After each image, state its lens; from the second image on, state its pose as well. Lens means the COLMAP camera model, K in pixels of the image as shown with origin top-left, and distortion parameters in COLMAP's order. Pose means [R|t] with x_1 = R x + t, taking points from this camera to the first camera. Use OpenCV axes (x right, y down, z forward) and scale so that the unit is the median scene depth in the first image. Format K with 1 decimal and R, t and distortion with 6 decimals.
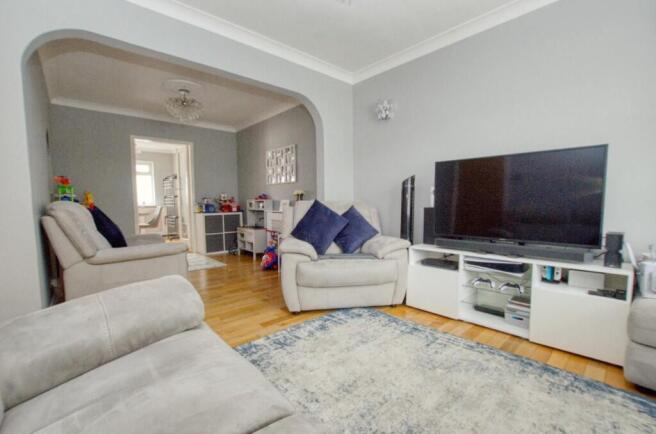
lens RADIAL K [[287.0, 0, 323.5], [0, 287.0, 217.9], [0, 0, 1]] dist [-0.013605, 0.002097]
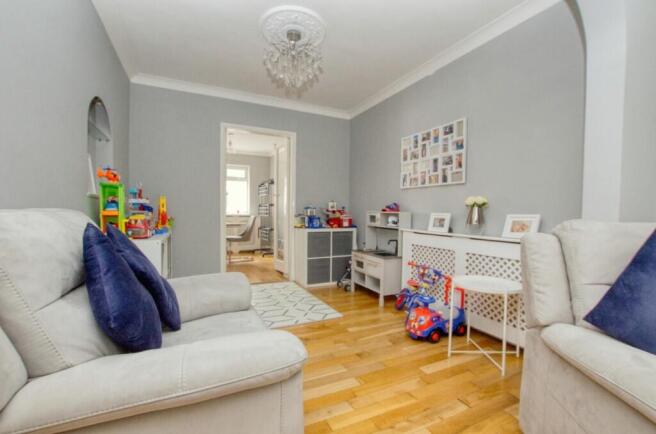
lens RADIAL K [[287.0, 0, 329.6], [0, 287.0, 216.9], [0, 0, 1]] dist [-0.013605, 0.002097]
pose [[0.963666, 0.026031, -0.265839, -0.167014], [-0.036772, 0.998693, -0.035504, -0.021348], [0.264567, 0.043990, 0.963363, 0.310819]]
